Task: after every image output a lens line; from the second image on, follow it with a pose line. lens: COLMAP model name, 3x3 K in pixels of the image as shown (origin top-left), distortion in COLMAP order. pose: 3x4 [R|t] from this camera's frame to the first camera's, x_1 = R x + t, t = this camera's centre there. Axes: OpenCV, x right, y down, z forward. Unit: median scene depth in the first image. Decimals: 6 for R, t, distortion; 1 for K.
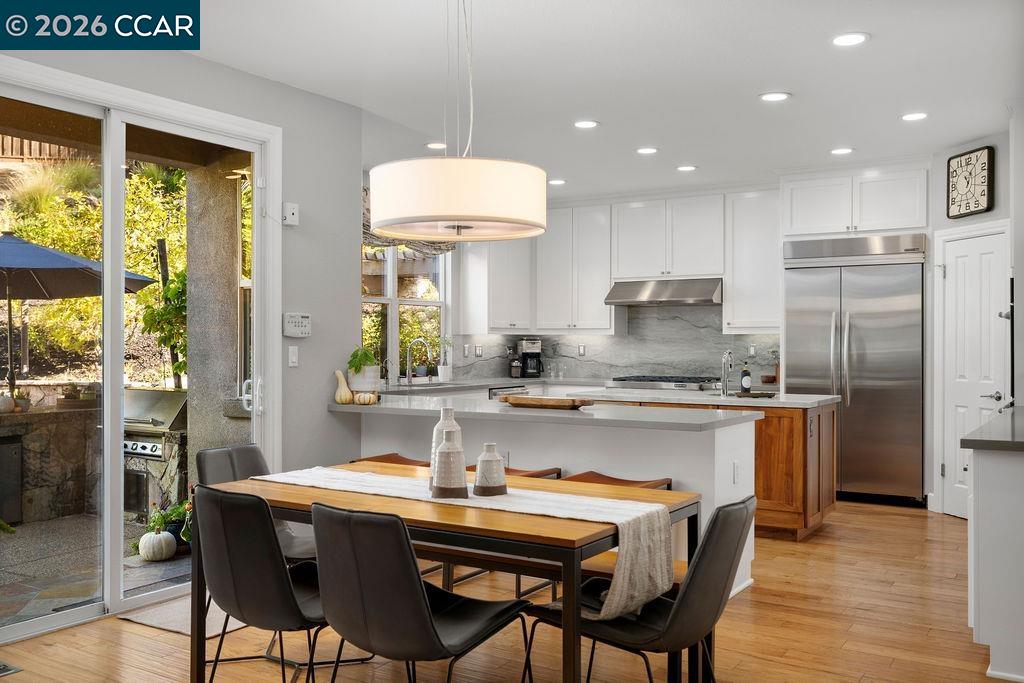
lens RADIAL K [[904.1, 0, 513.1], [0, 904.1, 349.0], [0, 0, 1]] dist [0.009521, -0.001468]
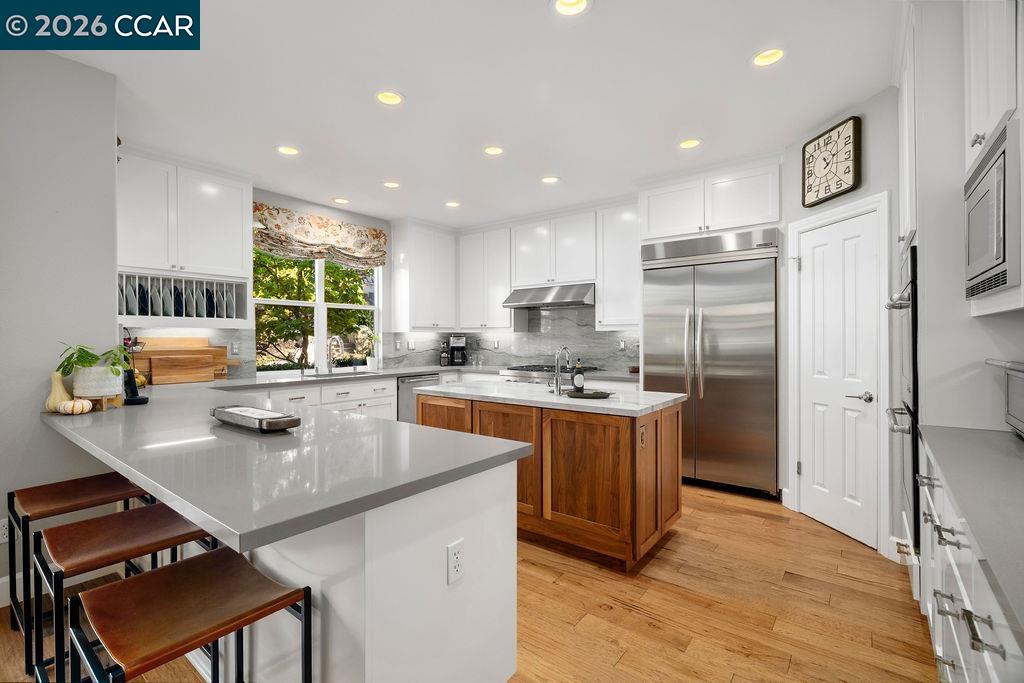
lens RADIAL K [[457.1, 0, 506.3], [0, 457.1, 340.6], [0, 0, 1]] dist [-0.003236, -0.000332]
pose [[0.995805, -0.003844, -0.091415, 0.200024], [0.003530, 0.999987, -0.003596, -0.002257], [0.091427, 0.003258, 0.995806, 0.467349]]
